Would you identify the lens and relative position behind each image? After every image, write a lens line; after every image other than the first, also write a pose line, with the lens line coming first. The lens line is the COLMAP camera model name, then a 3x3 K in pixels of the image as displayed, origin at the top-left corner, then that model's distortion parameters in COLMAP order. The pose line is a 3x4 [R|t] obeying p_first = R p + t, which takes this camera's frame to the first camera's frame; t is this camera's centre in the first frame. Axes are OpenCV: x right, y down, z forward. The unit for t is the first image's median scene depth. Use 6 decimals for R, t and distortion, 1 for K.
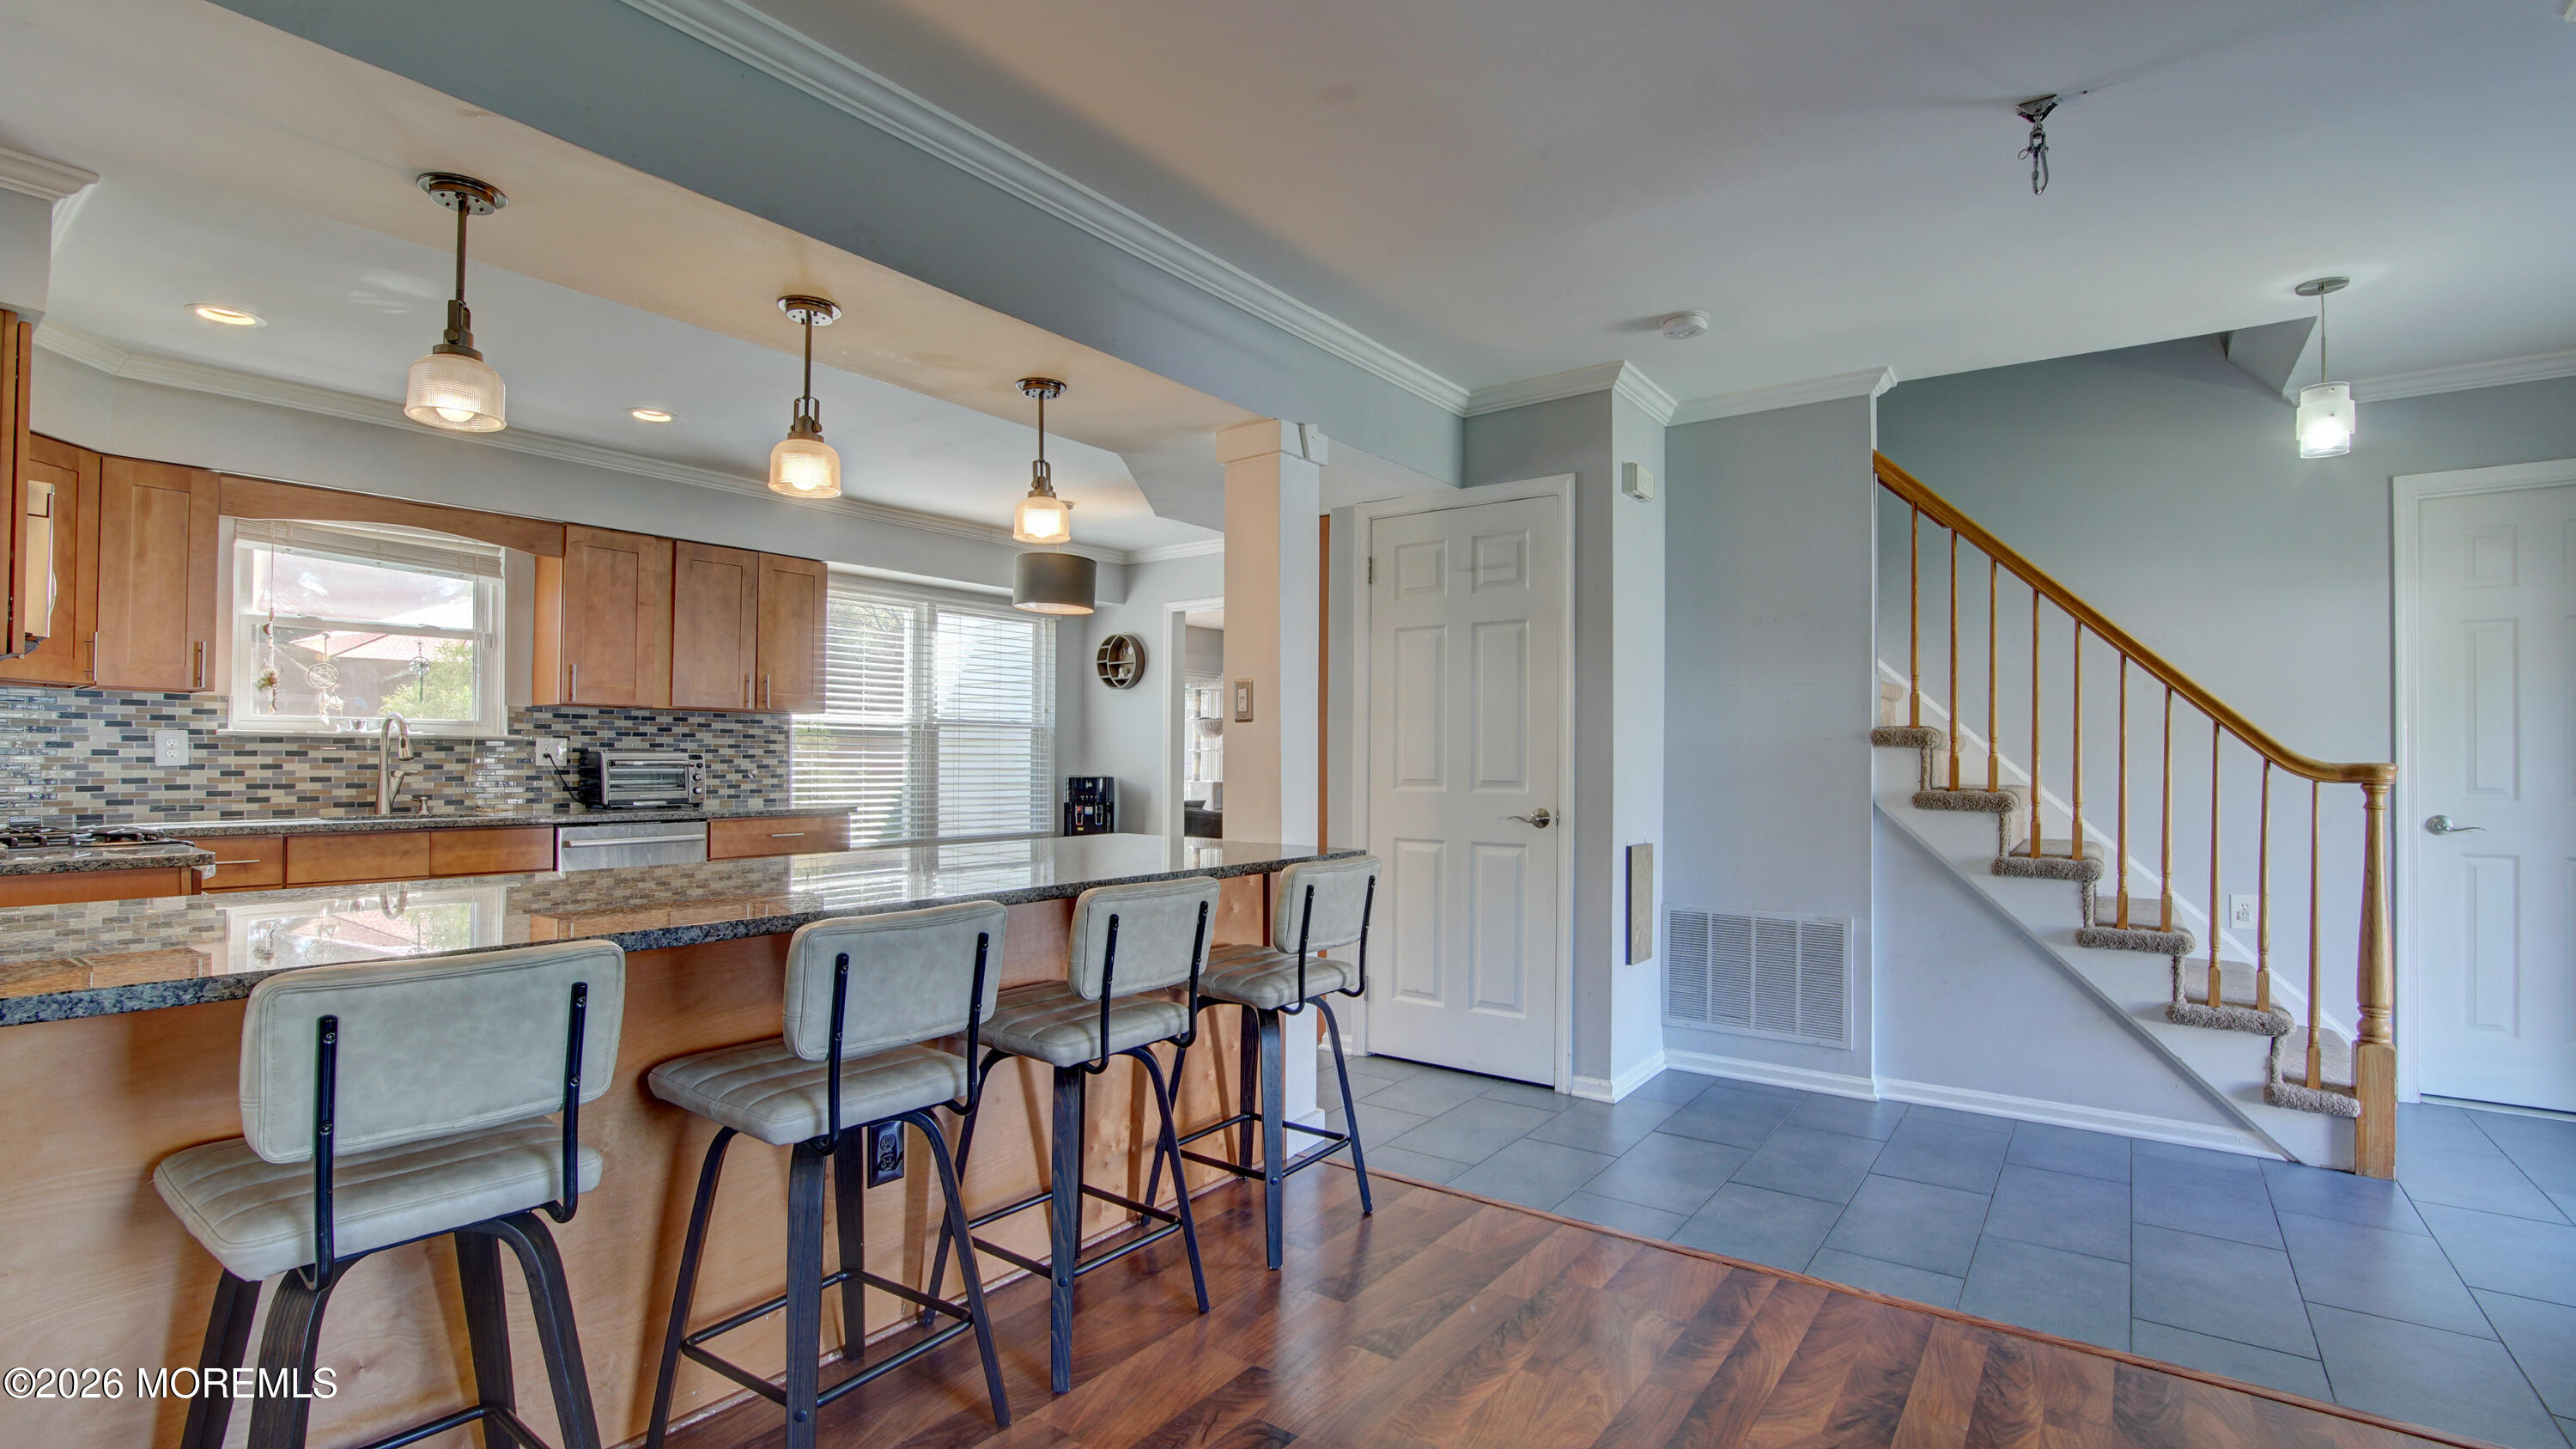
lens RADIAL K [[1160.3, 0, 1306.5], [0, 1160.3, 757.6], [0, 0, 1]] dist [-0.030424, 0.005481]
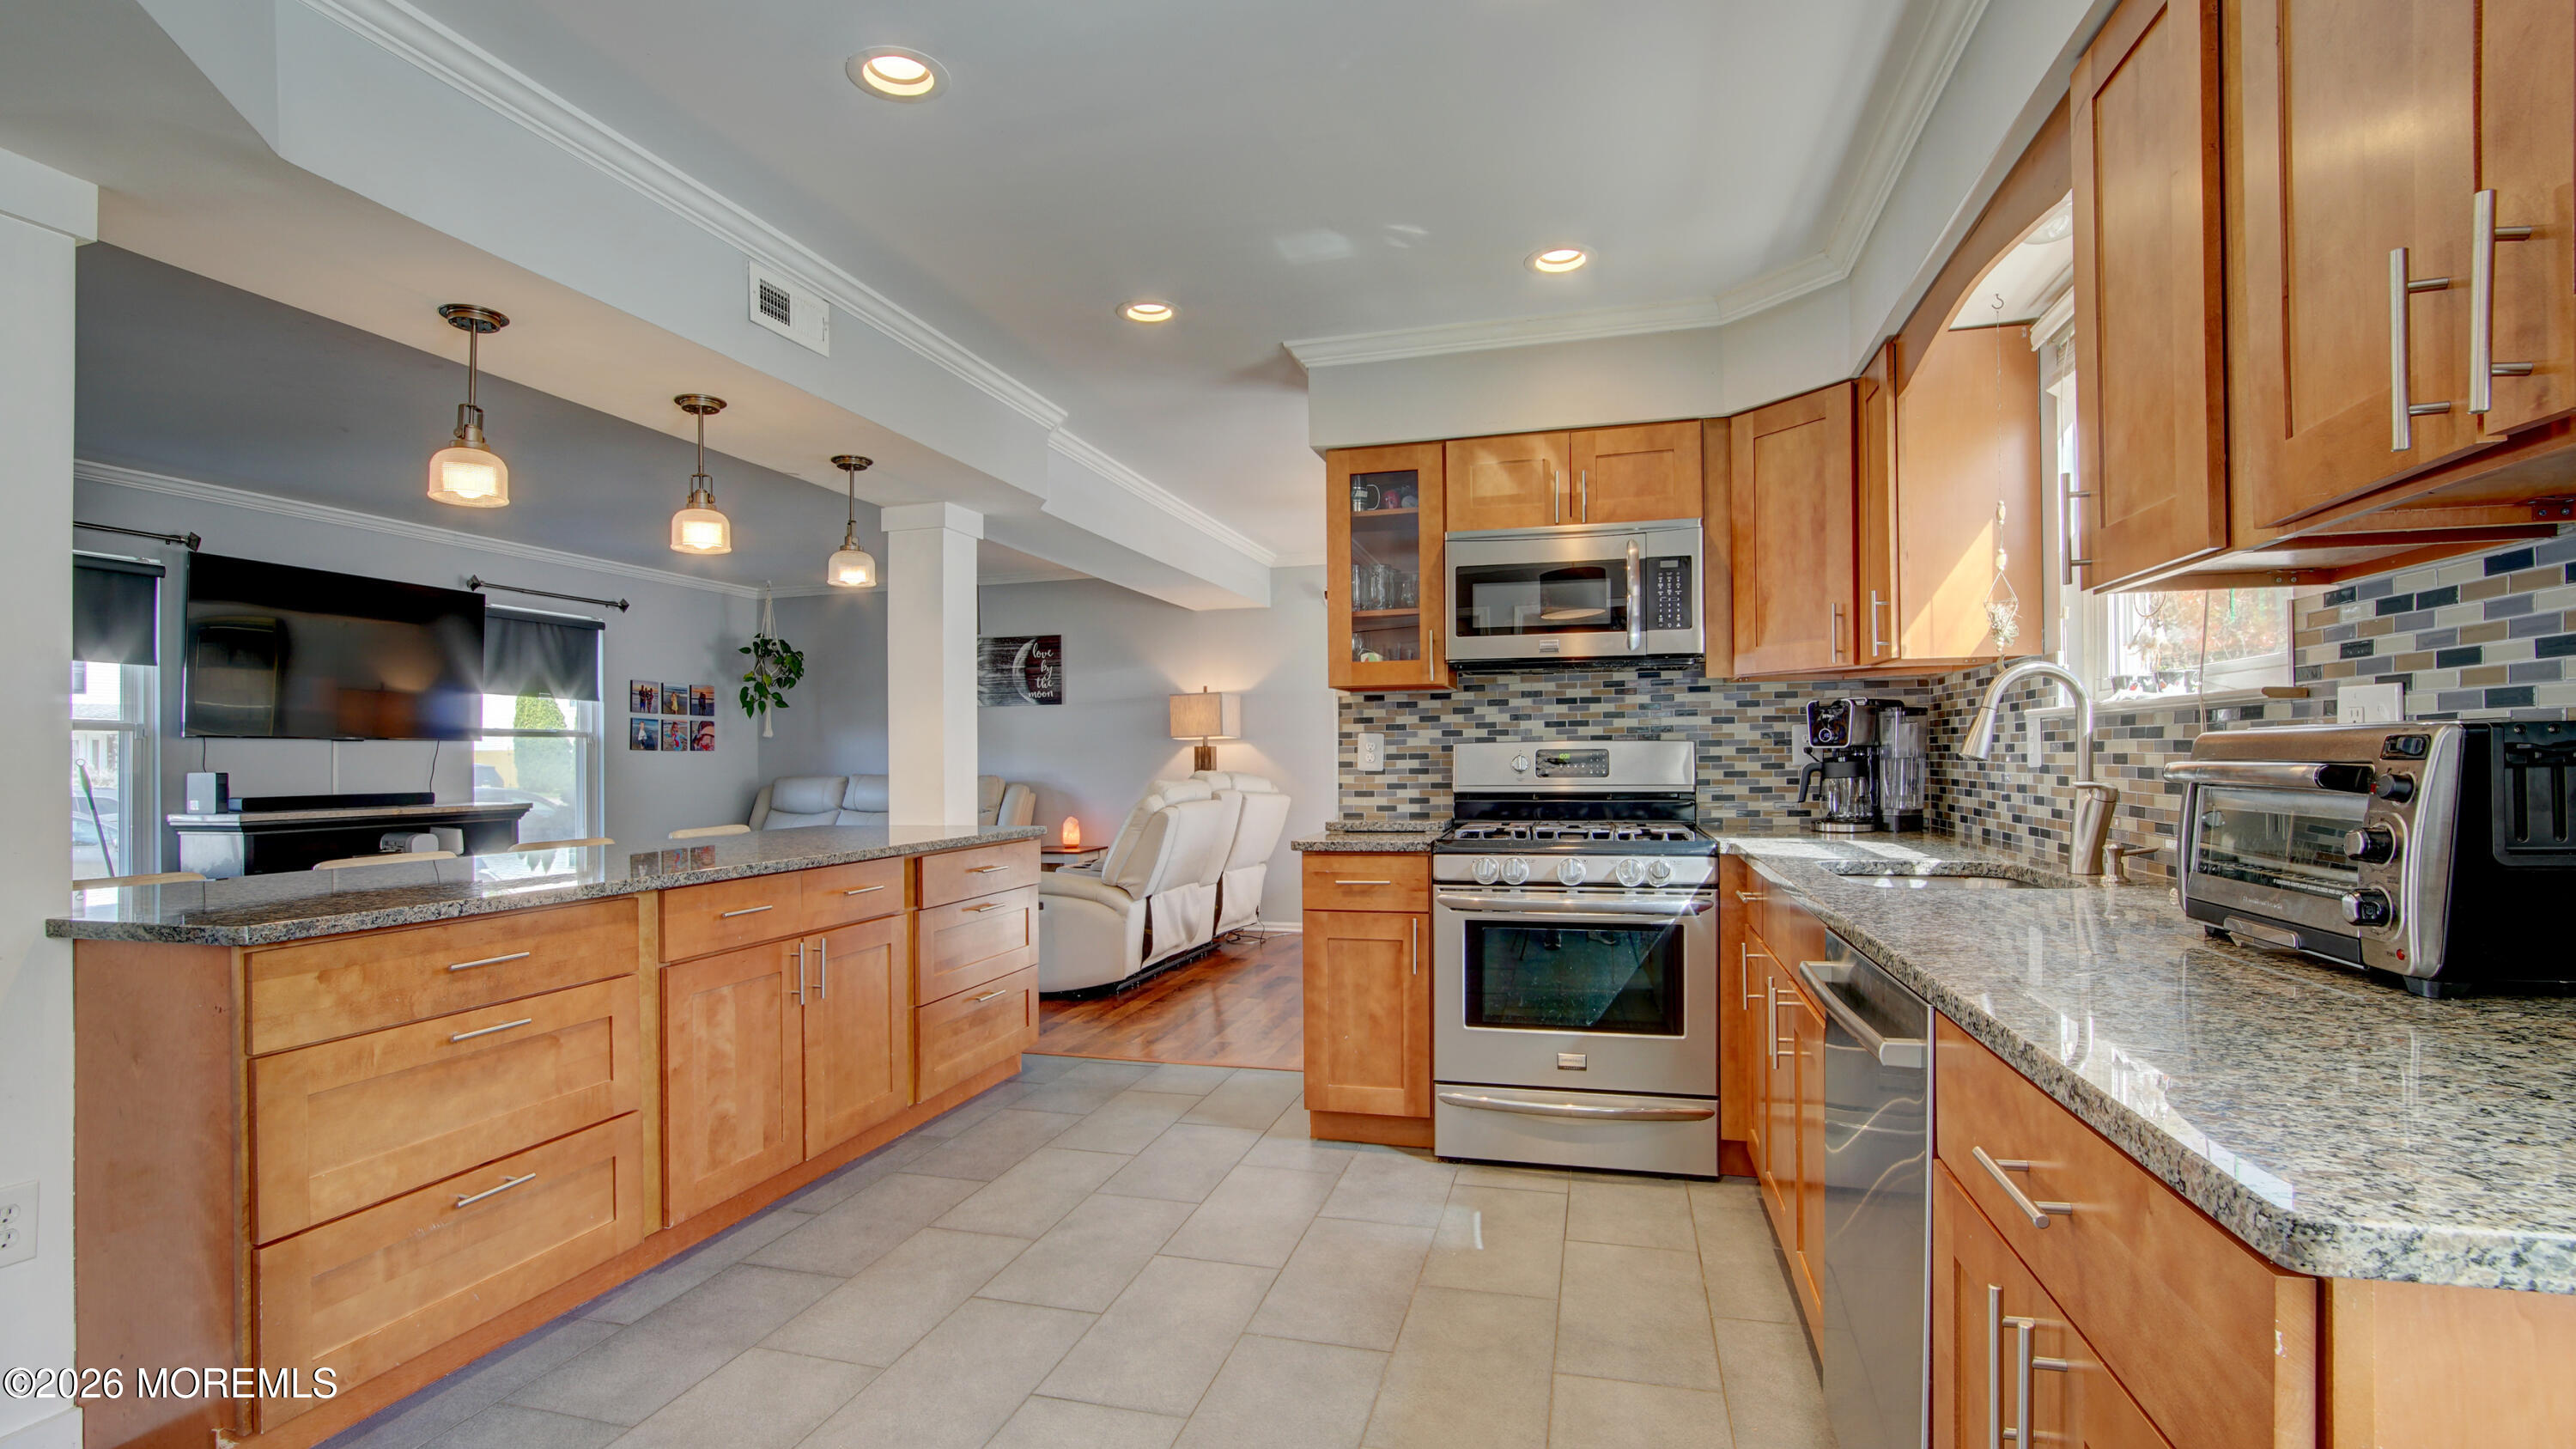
lens RADIAL K [[1160.3, 0, 1296.7], [0, 1160.3, 749.3], [0, 0, 1]] dist [-0.030424, 0.005481]
pose [[-0.936871, 0.001255, -0.349673, -0.309490], [0.005500, 0.999923, -0.011146, 0.001130], [0.349632, -0.012366, -0.936806, 1.219076]]
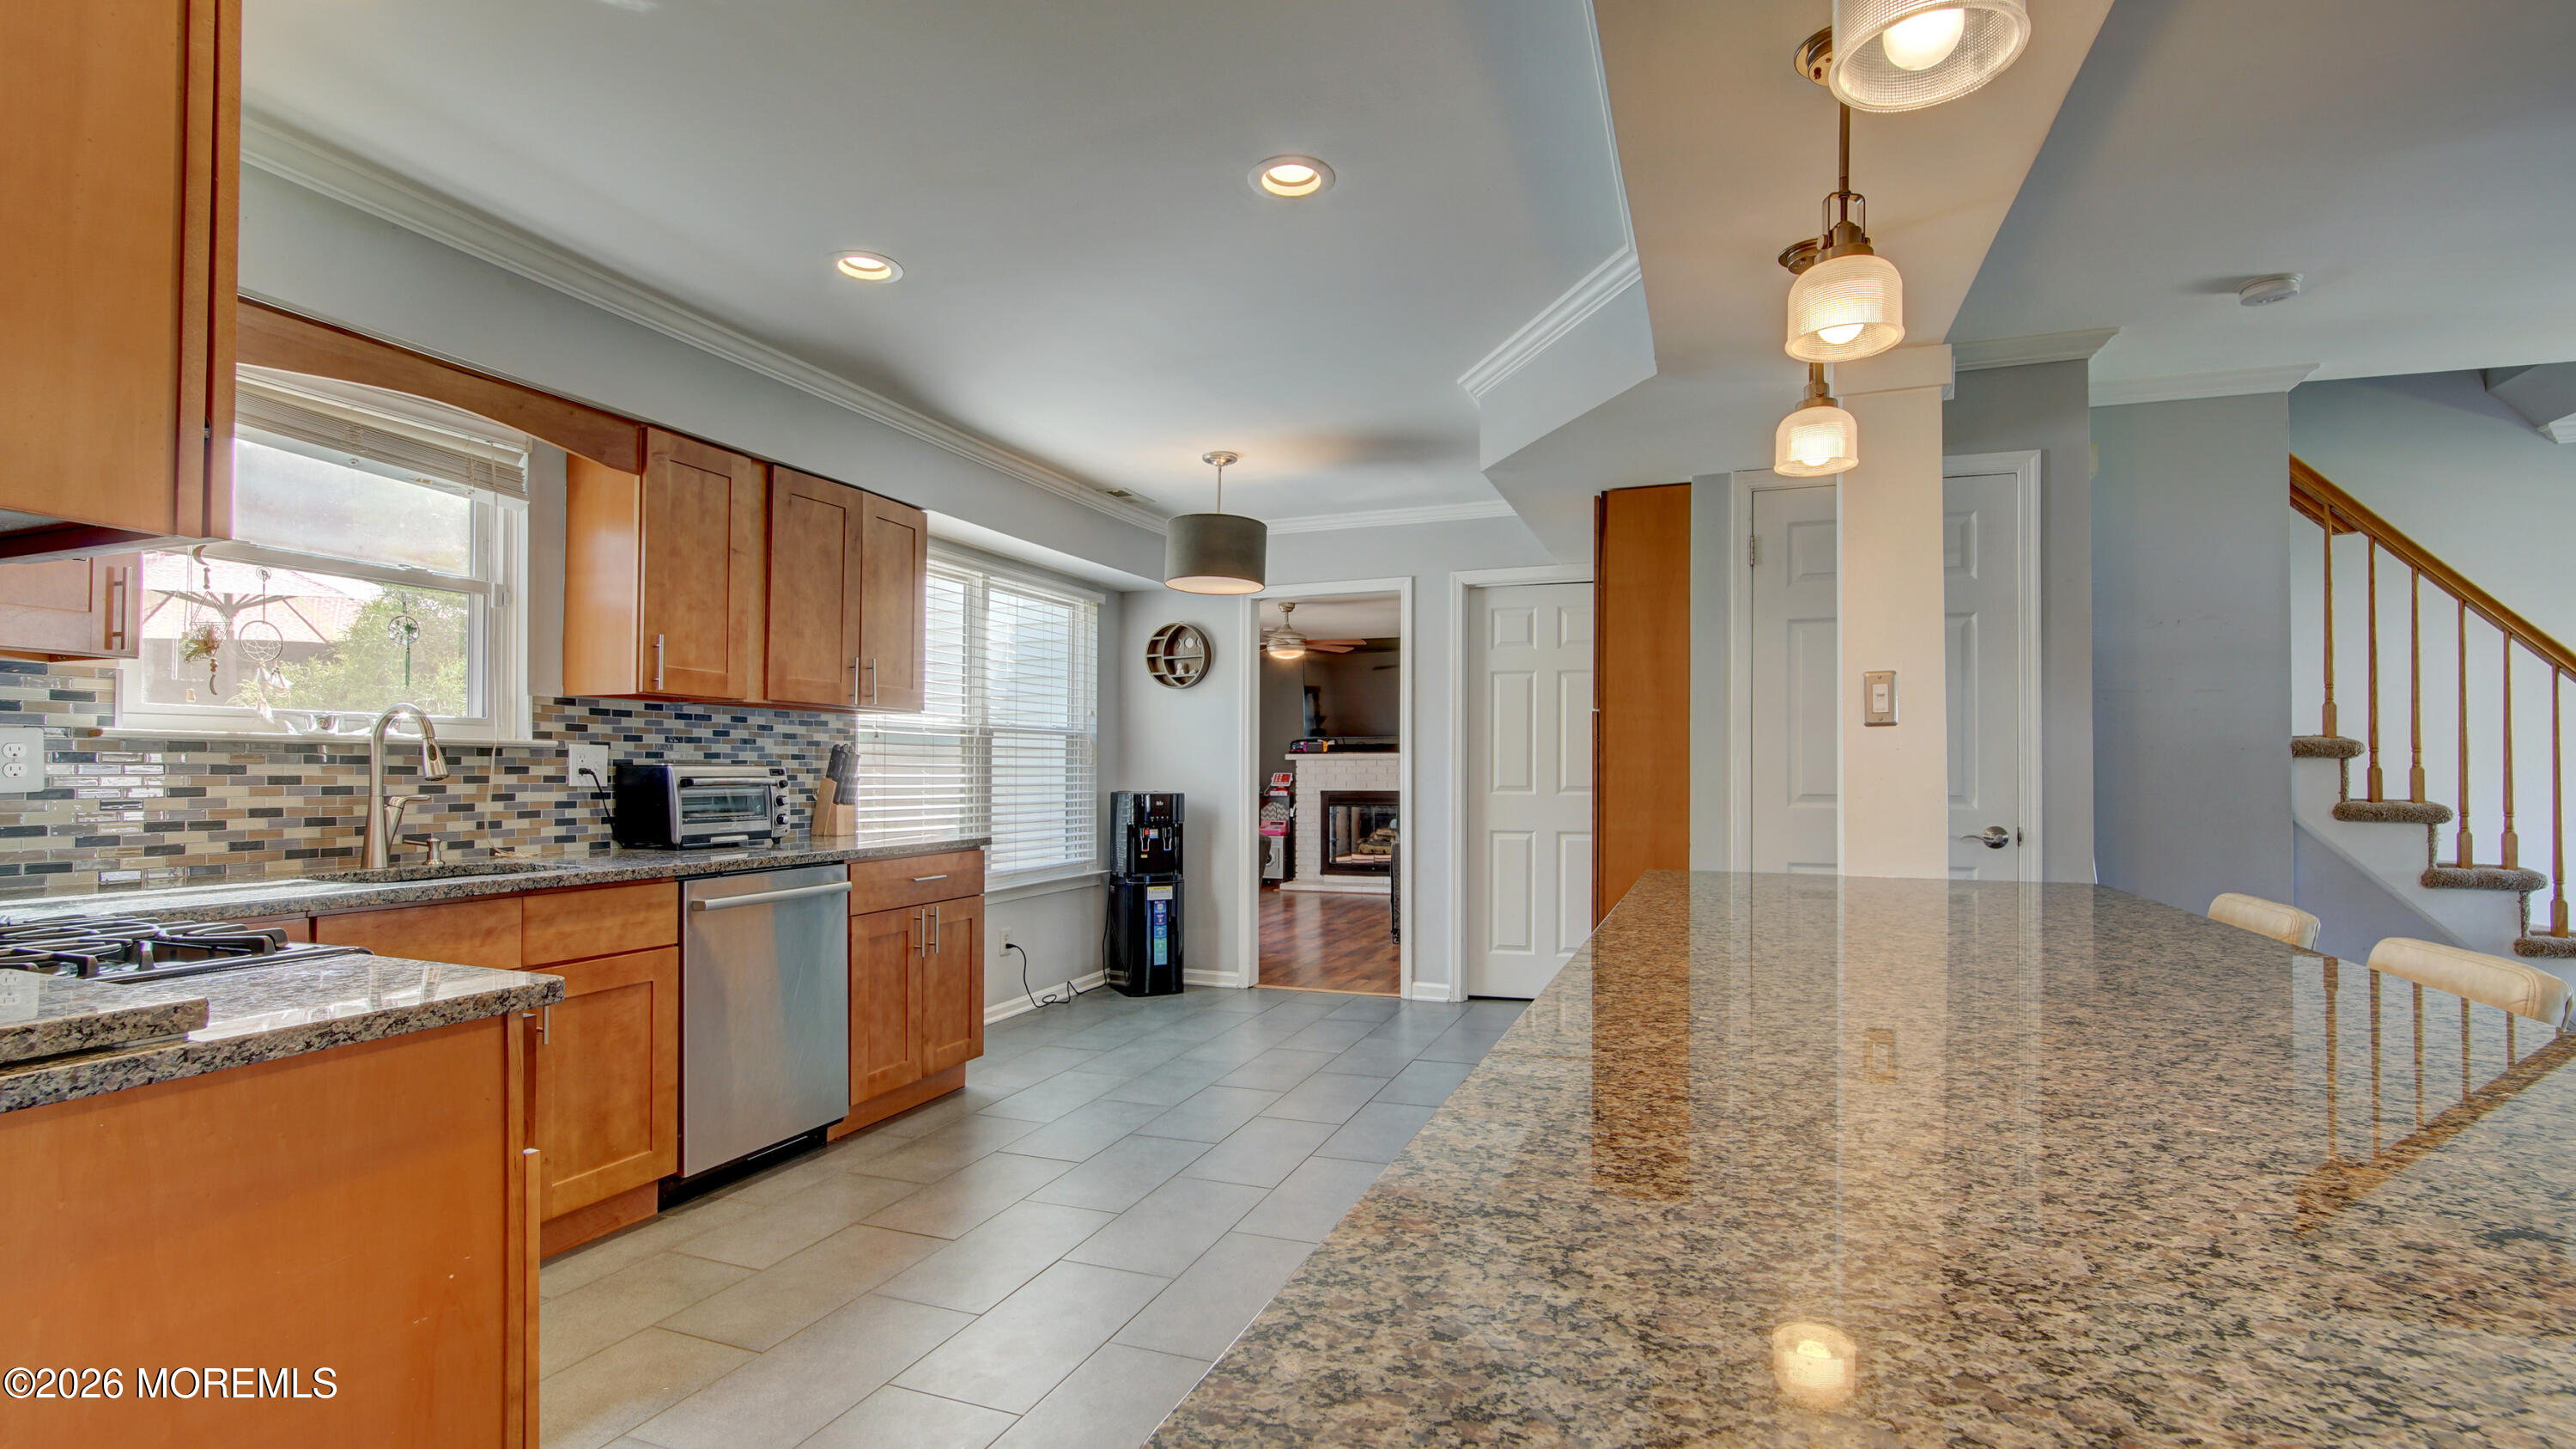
lens RADIAL K [[1160.3, 0, 1312.3], [0, 1160.3, 766.5], [0, 0, 1]] dist [-0.030424, 0.005481]
pose [[0.962858, -0.002323, 0.270000, -0.448165], [0.002485, 0.999997, -0.000257, -0.003254], [-0.269998, 0.000919, 0.962860, 0.249029]]
